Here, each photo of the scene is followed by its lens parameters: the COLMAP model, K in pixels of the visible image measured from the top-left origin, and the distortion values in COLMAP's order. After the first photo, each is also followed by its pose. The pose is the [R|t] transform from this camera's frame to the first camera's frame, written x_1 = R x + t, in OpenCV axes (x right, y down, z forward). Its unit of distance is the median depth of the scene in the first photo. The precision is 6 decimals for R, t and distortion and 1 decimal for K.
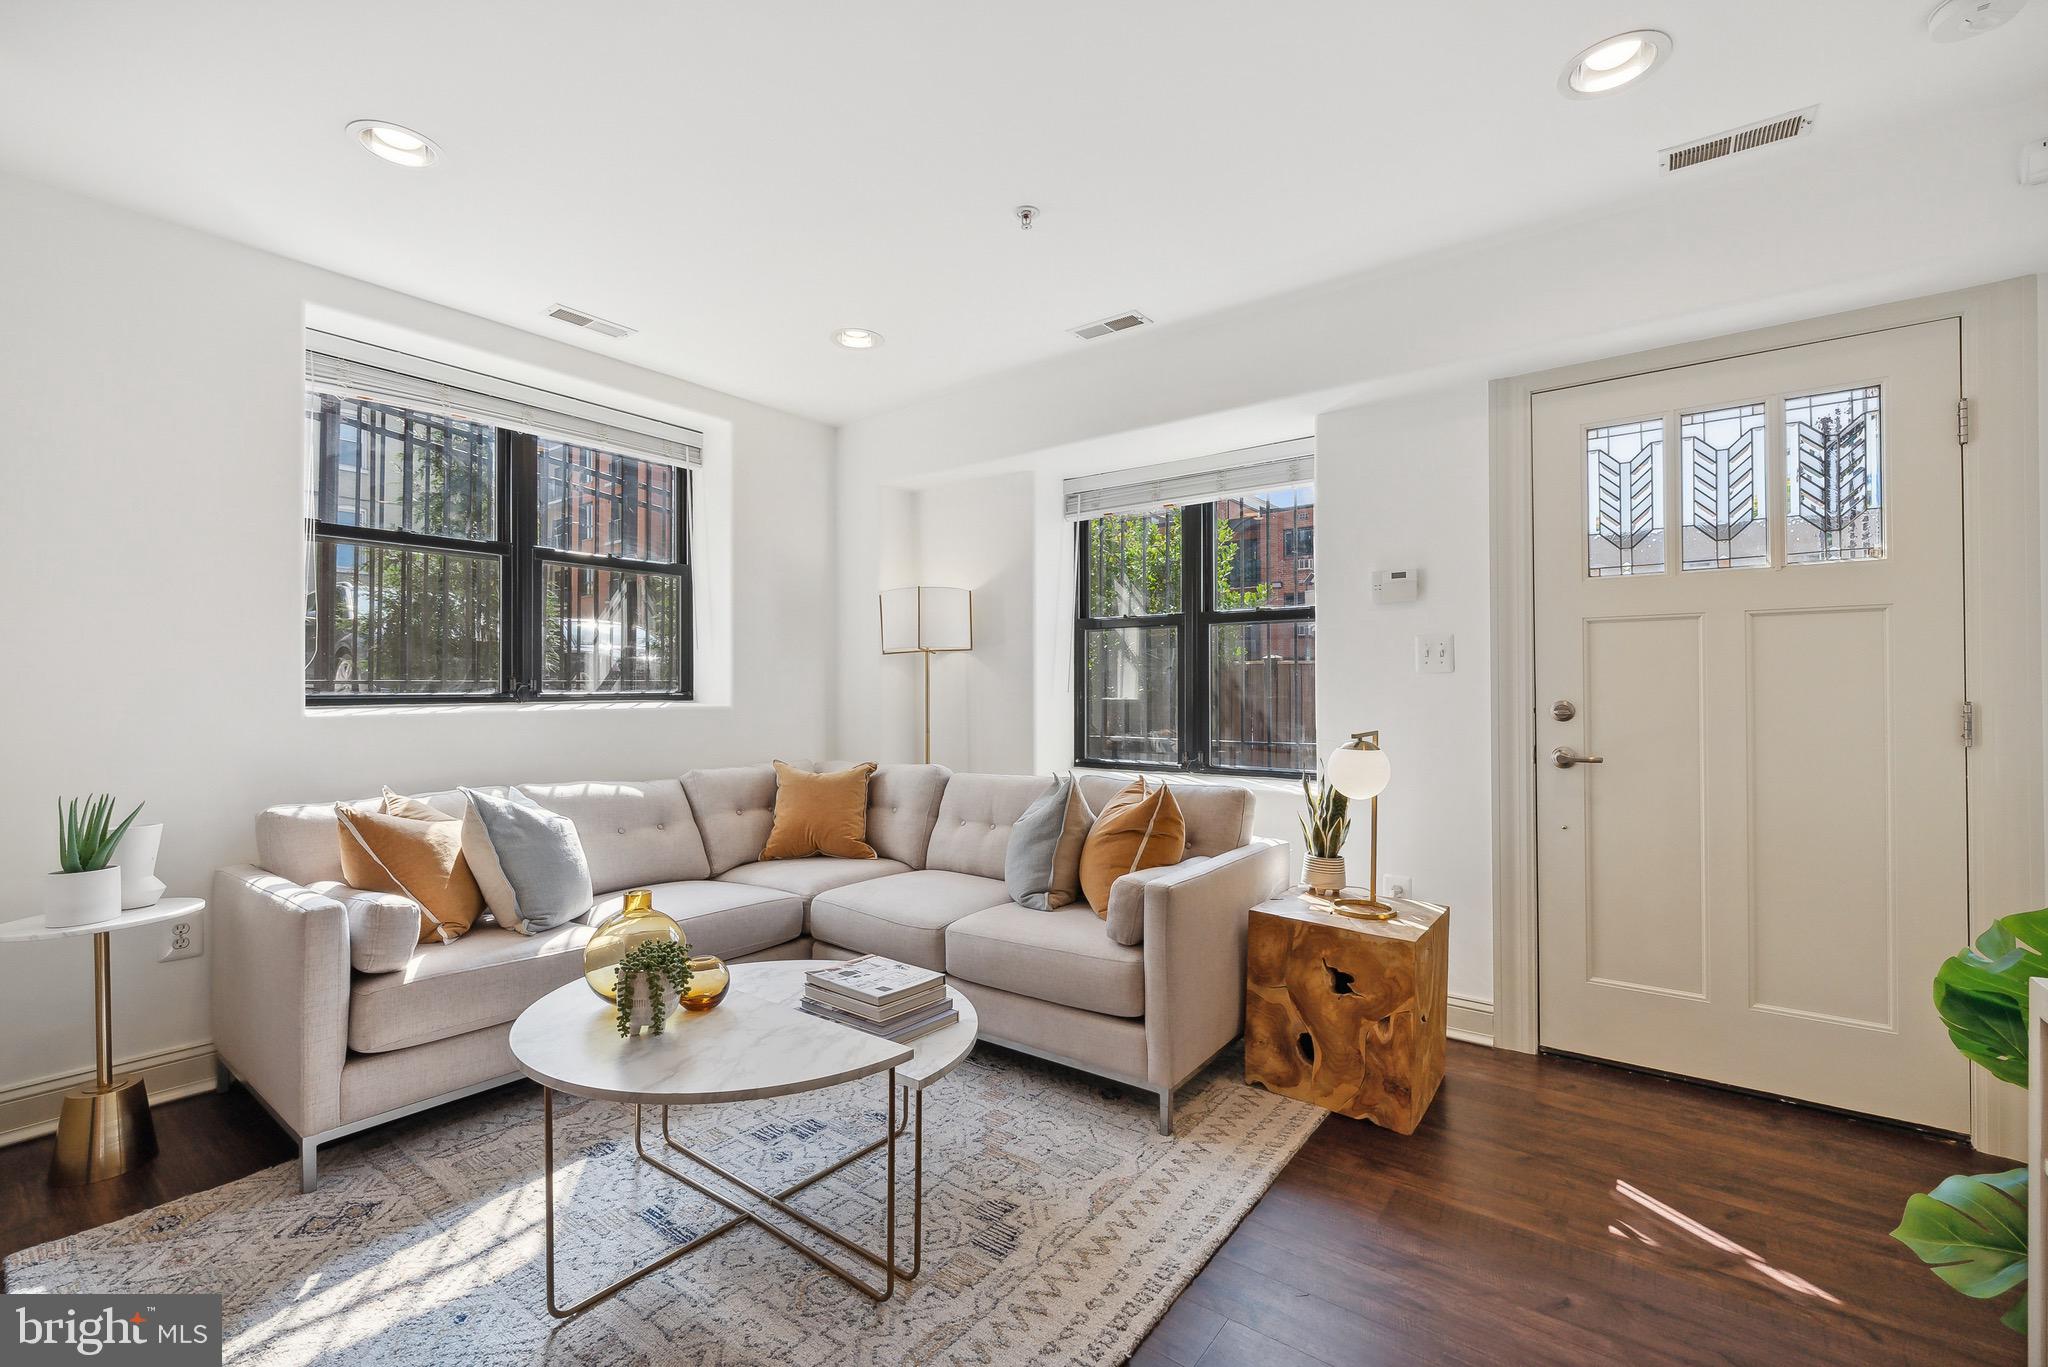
lens RADIAL K [[864.7, 0, 1017.7], [0, 864.7, 681.6], [0, 0, 1]] dist [0.000422, -0.000687]
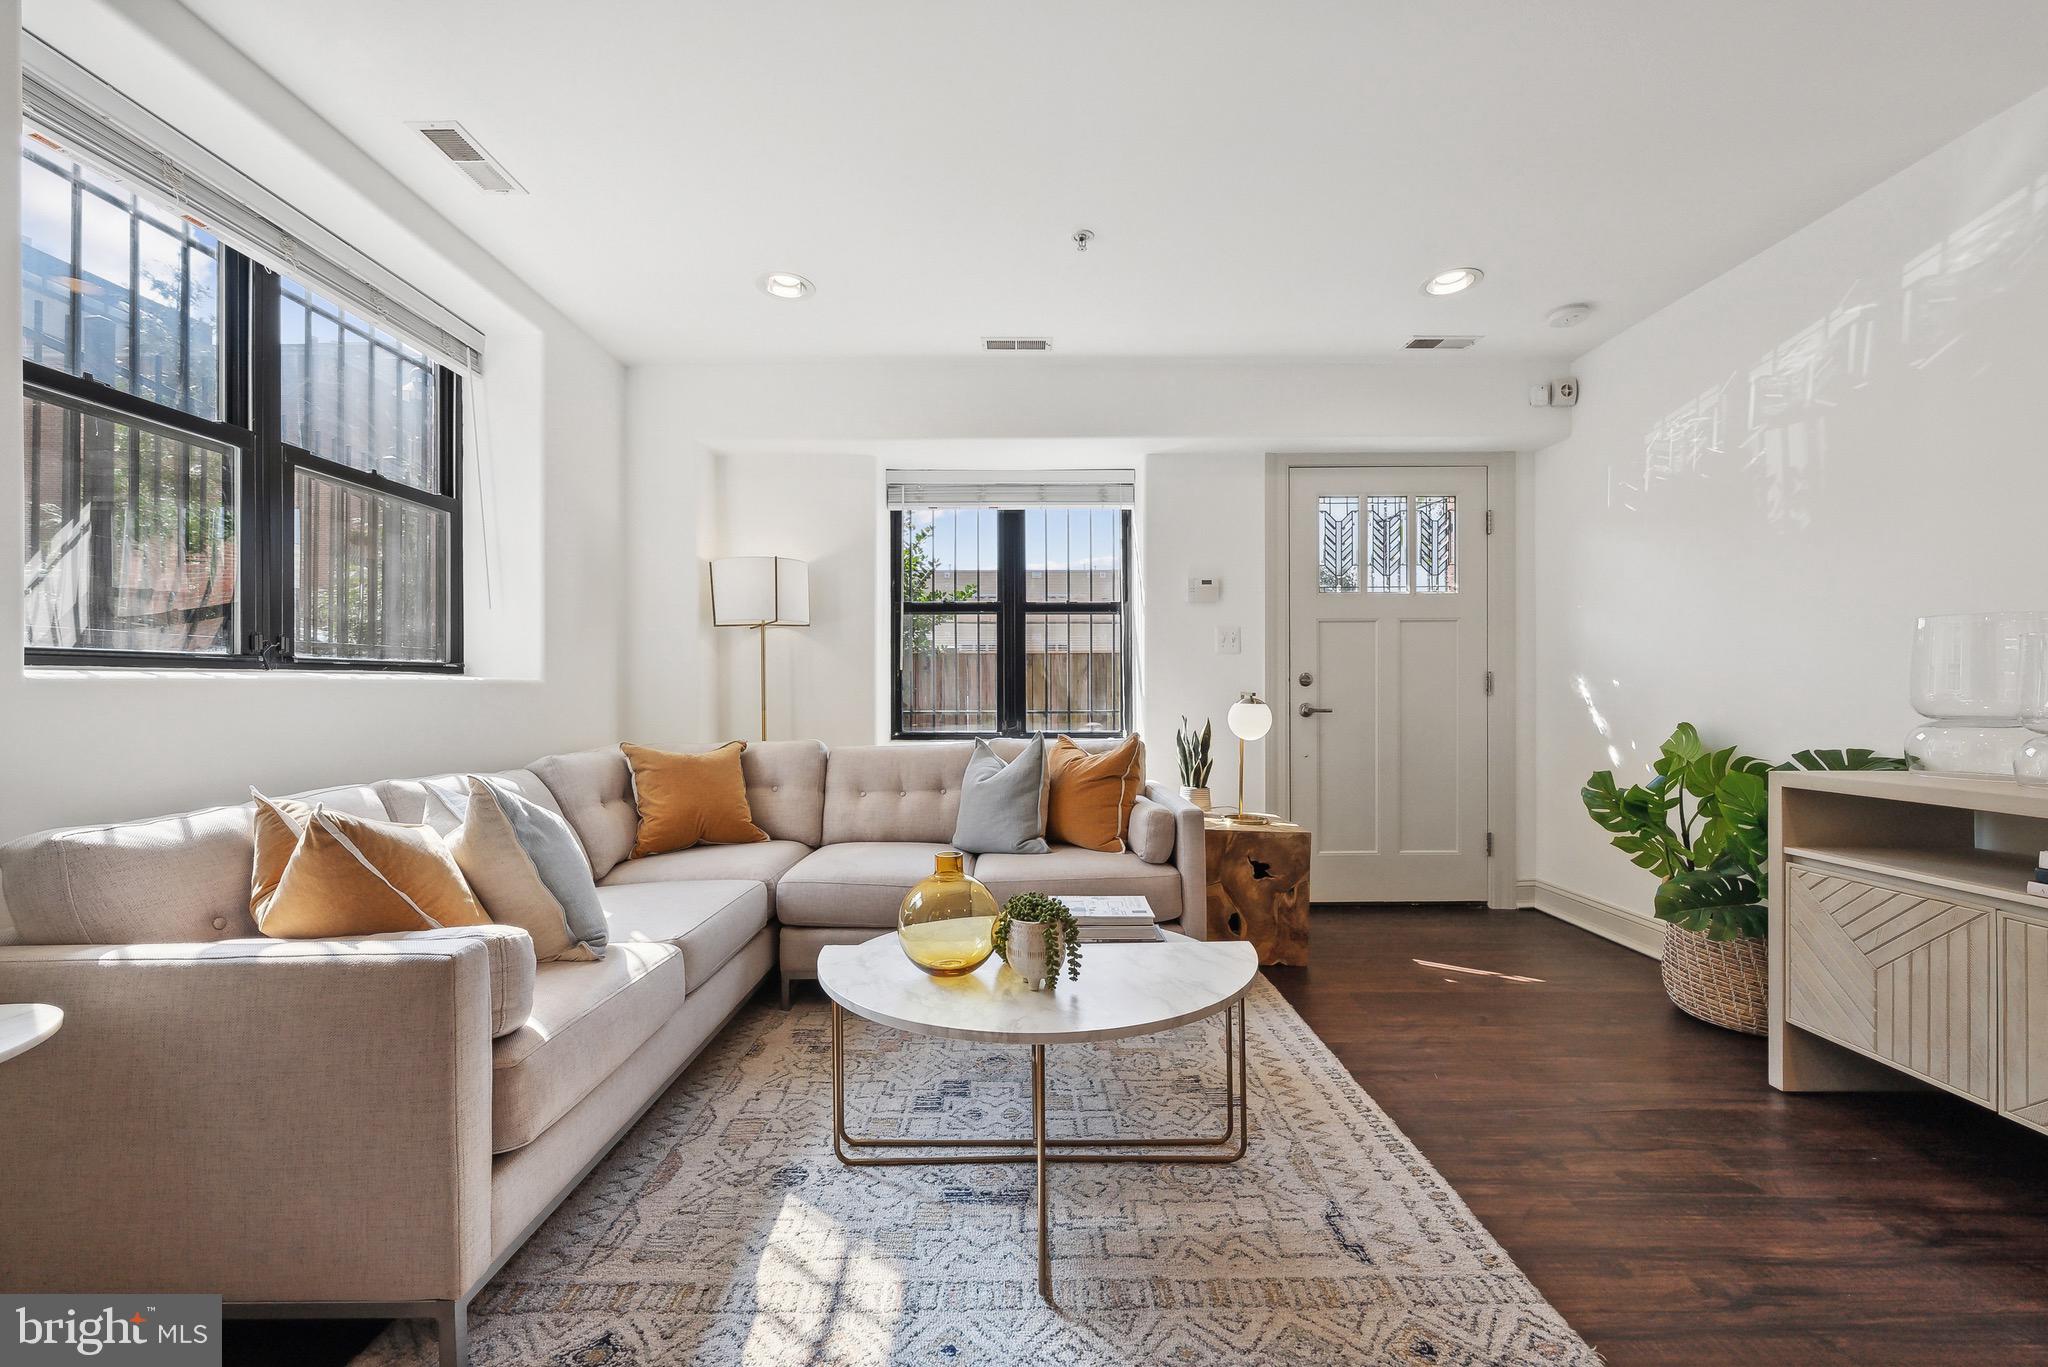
lens RADIAL K [[793.3, 0, 1019.4], [0, 793.3, 686.0], [0, 0, 1]] dist [-0.002216, -0.000960]
pose [[0.797182, 0.000147, 0.603739, -0.675936], [-0.003867, 0.999981, 0.004863, 0.045073], [-0.603727, -0.006211, 0.797167, 0.211685]]
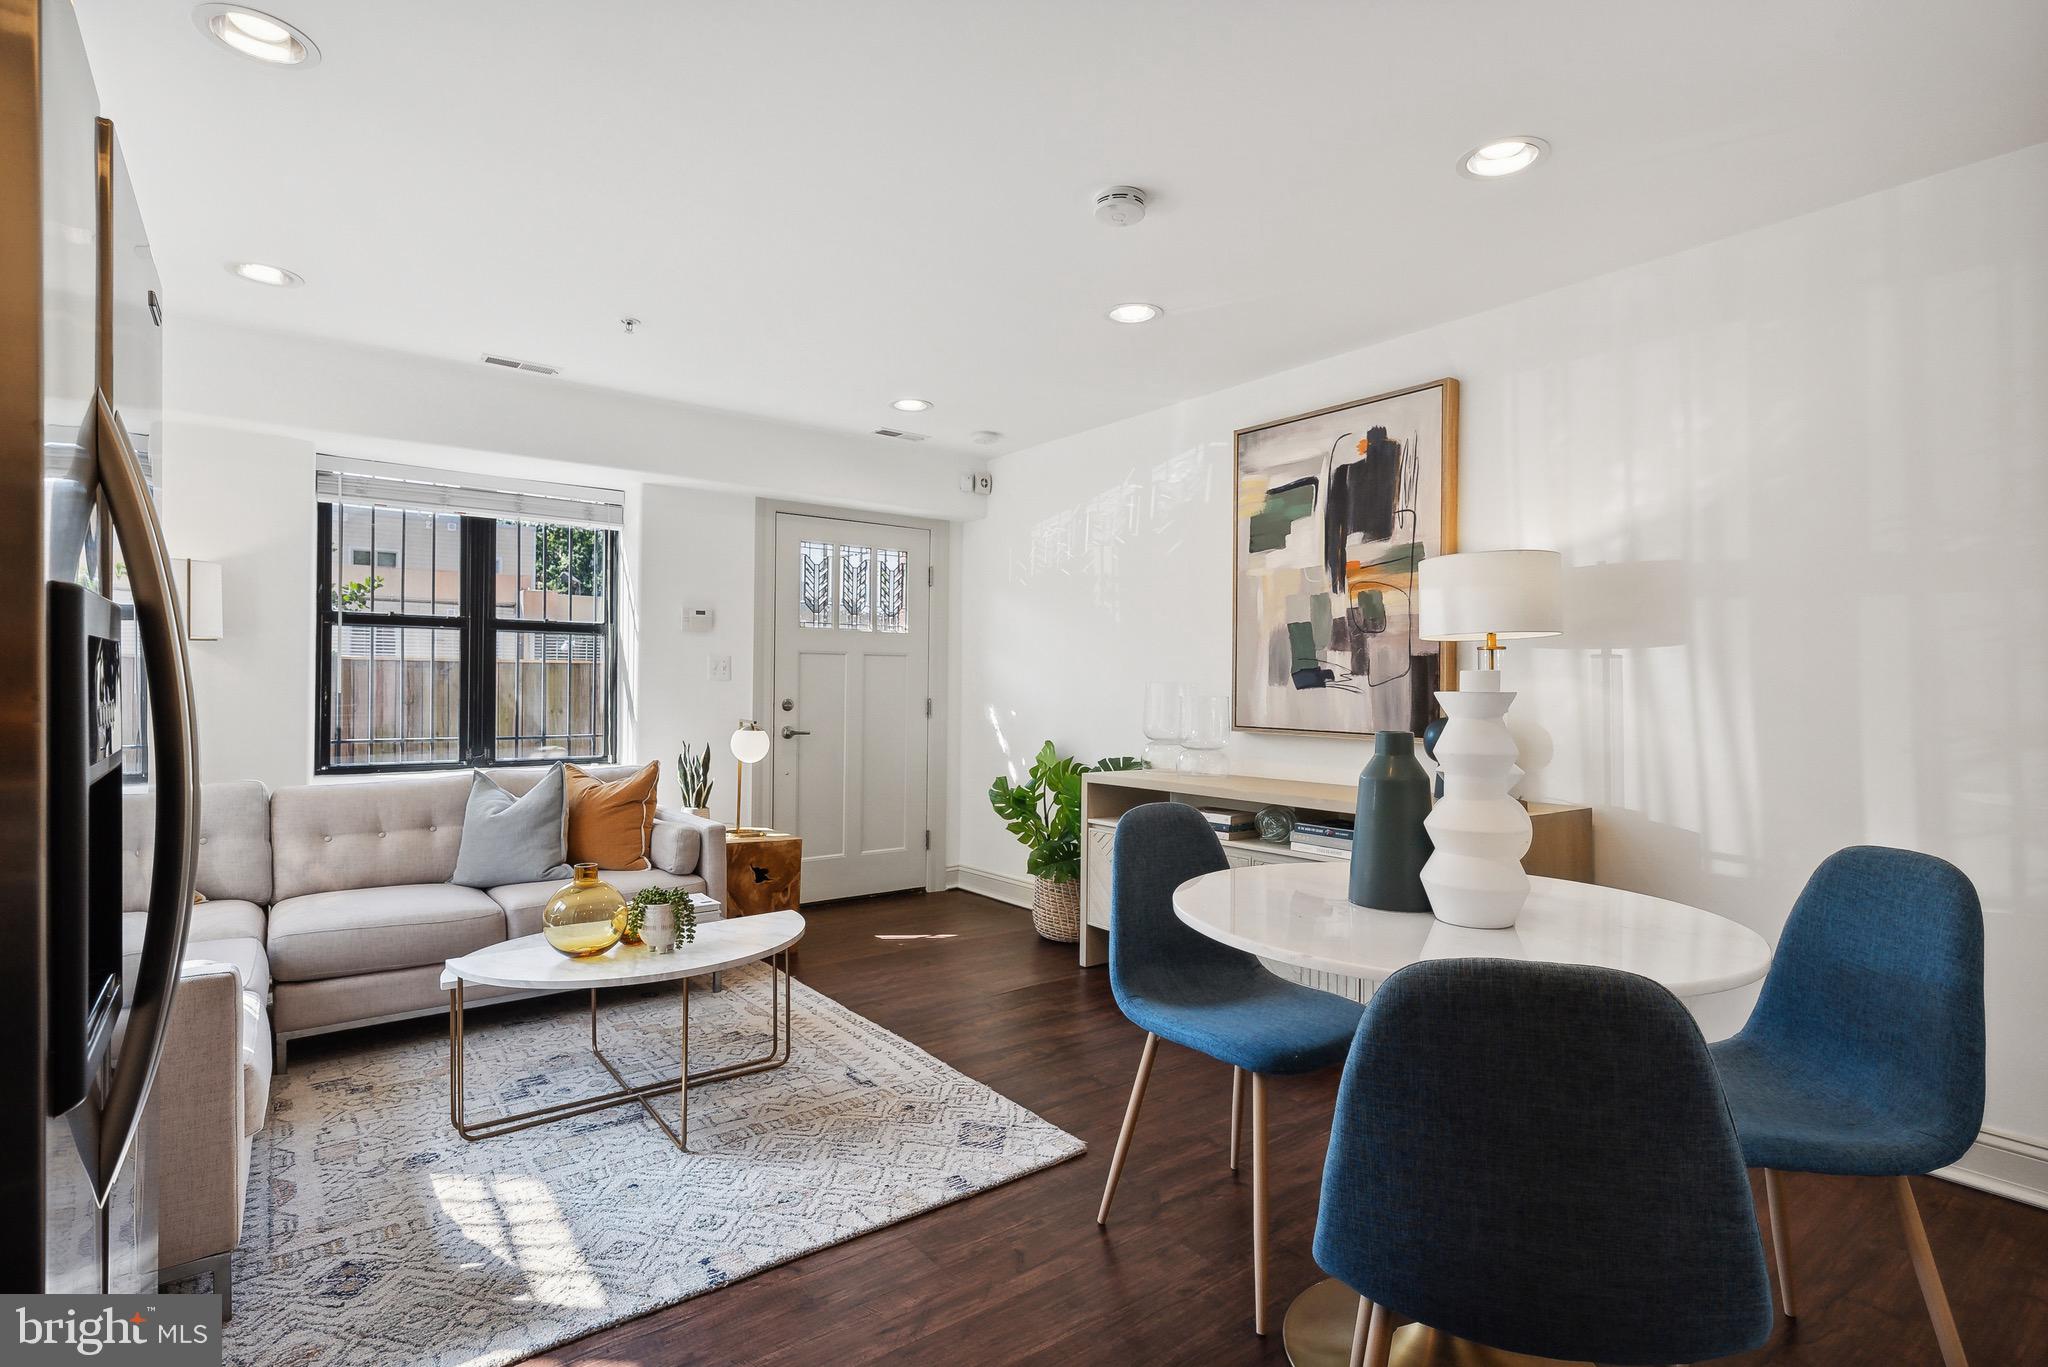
lens RADIAL K [[989.1, 0, 1021.6], [0, 989.1, 683.5], [0, 0, 1]] dist [0.003488, 0.000261]
pose [[0.276693, 0.006386, 0.960937, -1.213746], [-0.018880, 0.999821, -0.001208, -0.015099], [-0.960773, -0.017808, 0.276764, 0.028593]]
